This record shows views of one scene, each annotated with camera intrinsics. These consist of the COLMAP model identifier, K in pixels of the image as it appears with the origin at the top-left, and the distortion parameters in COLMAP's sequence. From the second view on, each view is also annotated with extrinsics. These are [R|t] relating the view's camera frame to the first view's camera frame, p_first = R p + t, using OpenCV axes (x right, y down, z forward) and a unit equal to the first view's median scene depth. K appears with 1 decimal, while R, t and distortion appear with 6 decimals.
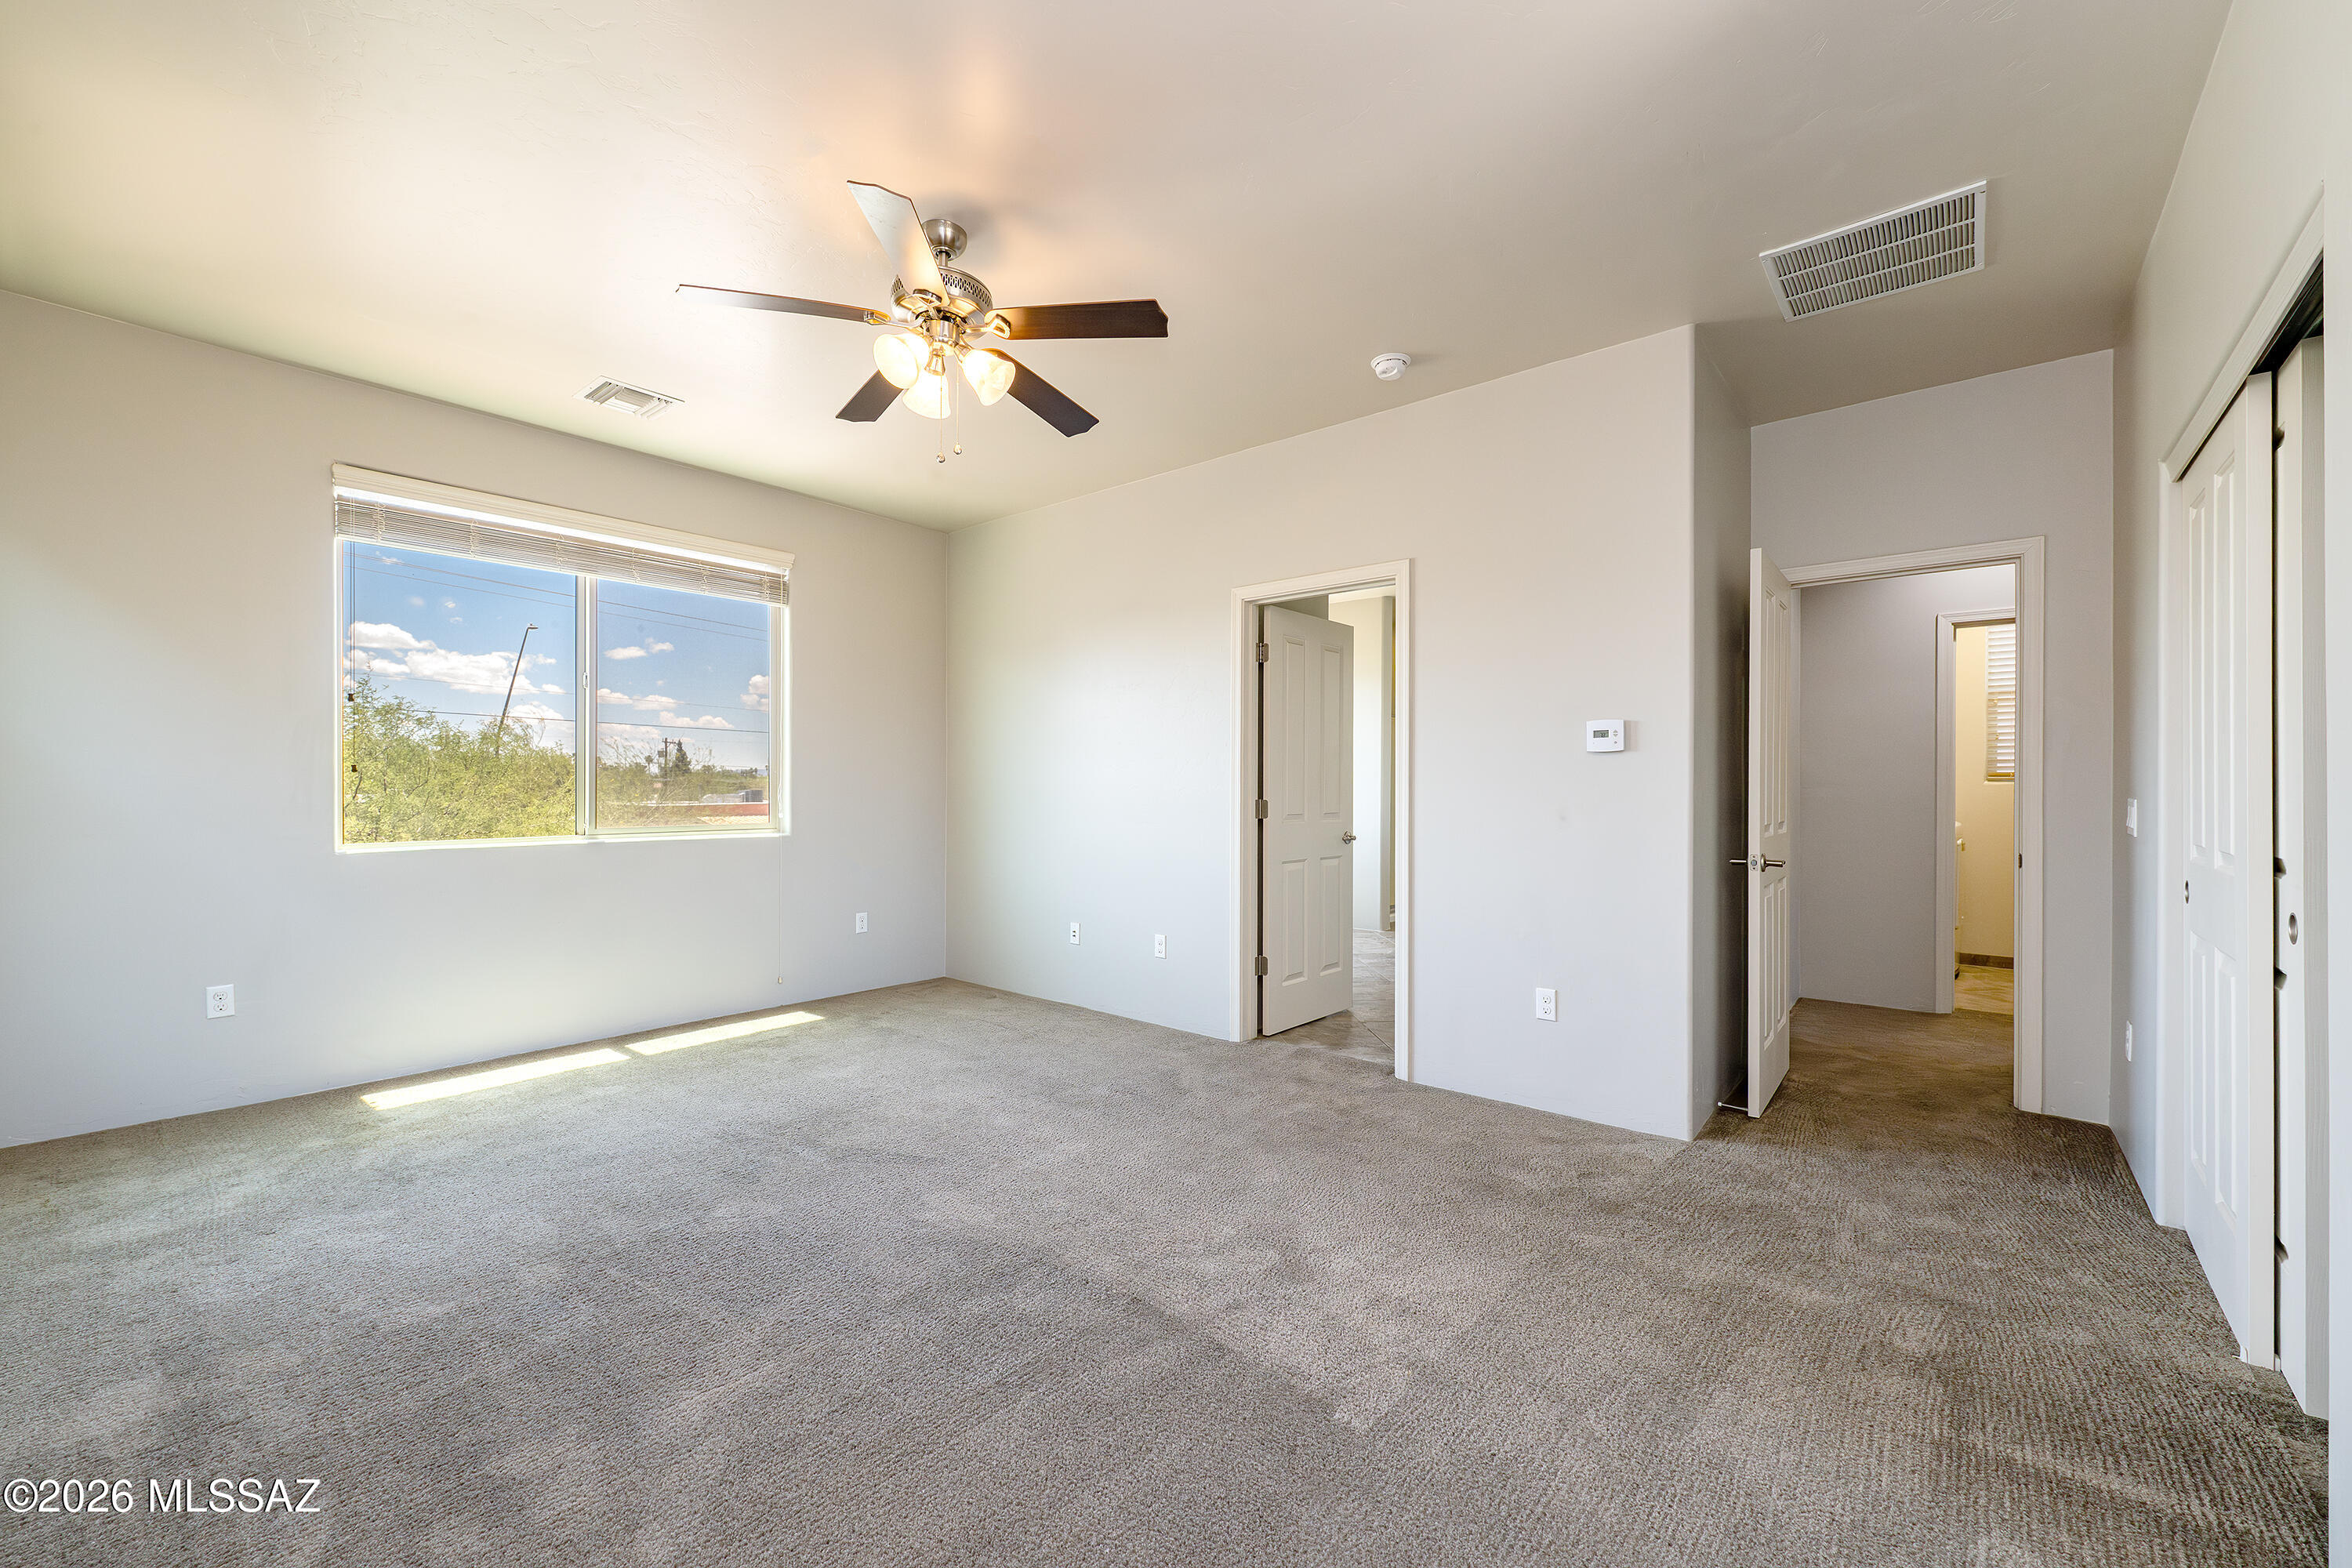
lens RADIAL K [[917.5, 0, 1199.1], [0, 917.5, 787.2], [0, 0, 1]] dist [0.000433, 0.000280]
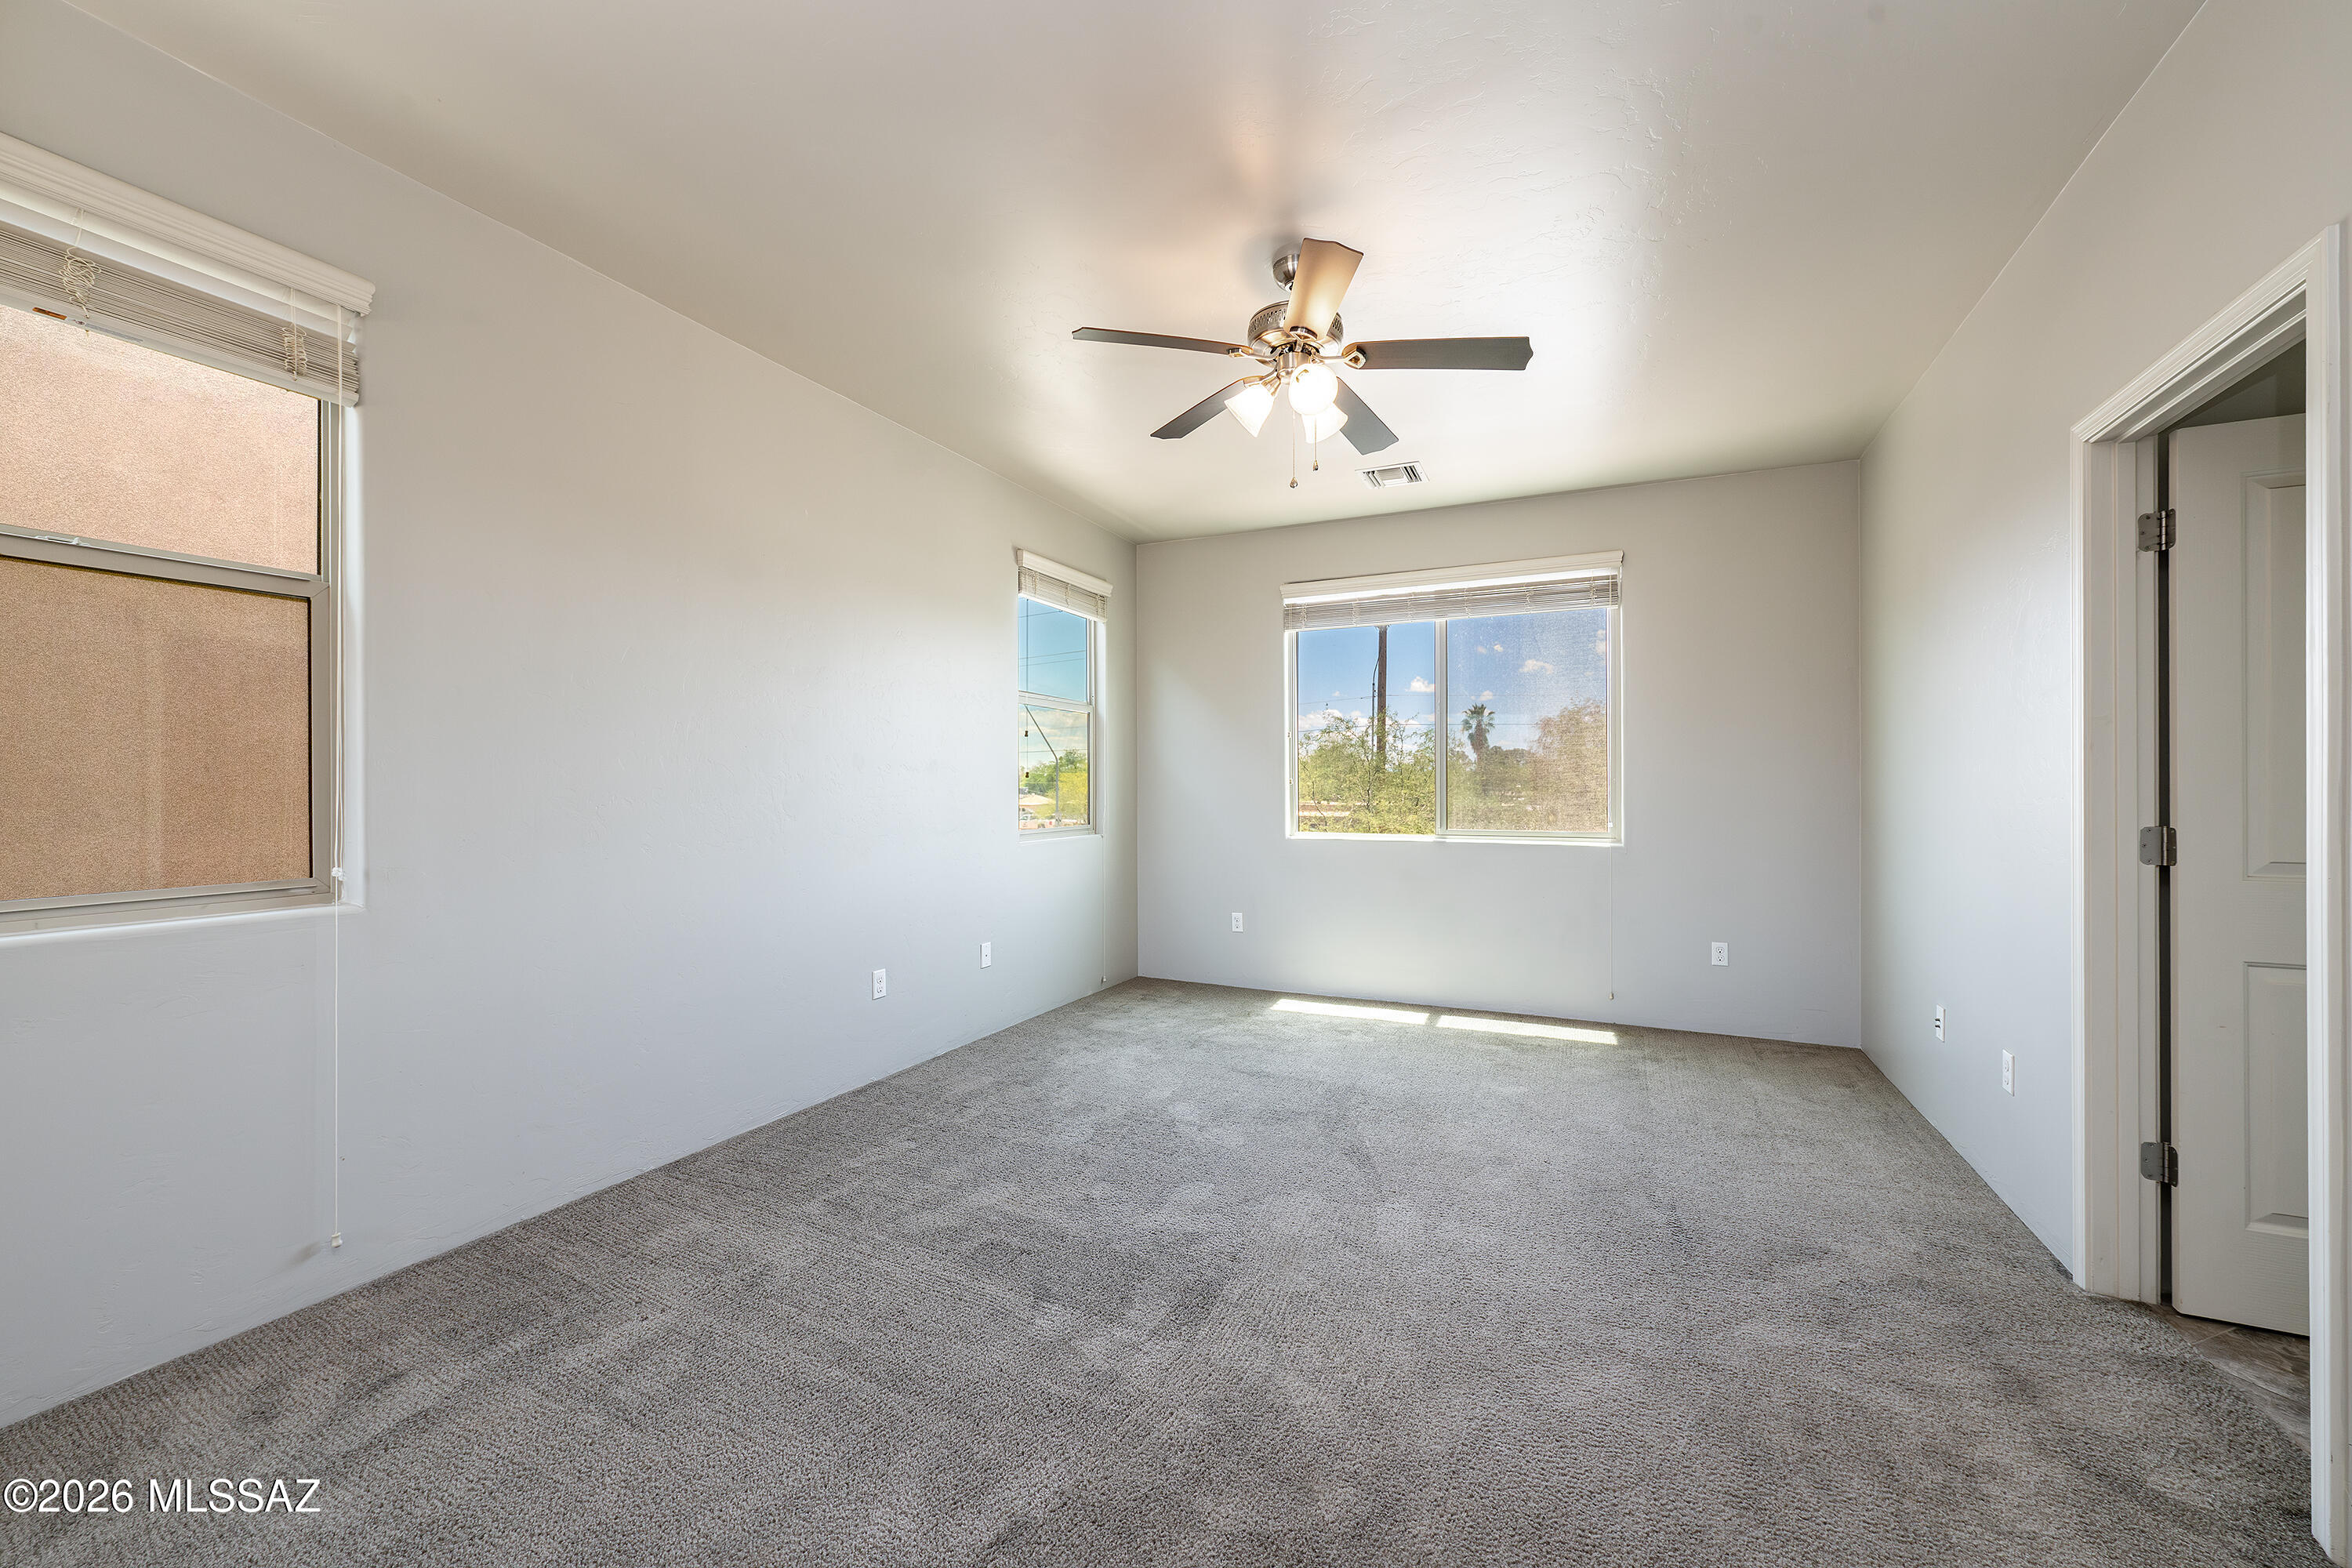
lens RADIAL K [[917.5, 0, 1182.5], [0, 917.5, 791.6], [0, 0, 1]] dist [0.000433, 0.000280]
pose [[0.256368, 0.000973, -0.966579, 0.466415], [0.000603, 0.999999, 0.001166, -0.007655], [0.966579, -0.000882, 0.256367, 0.413136]]
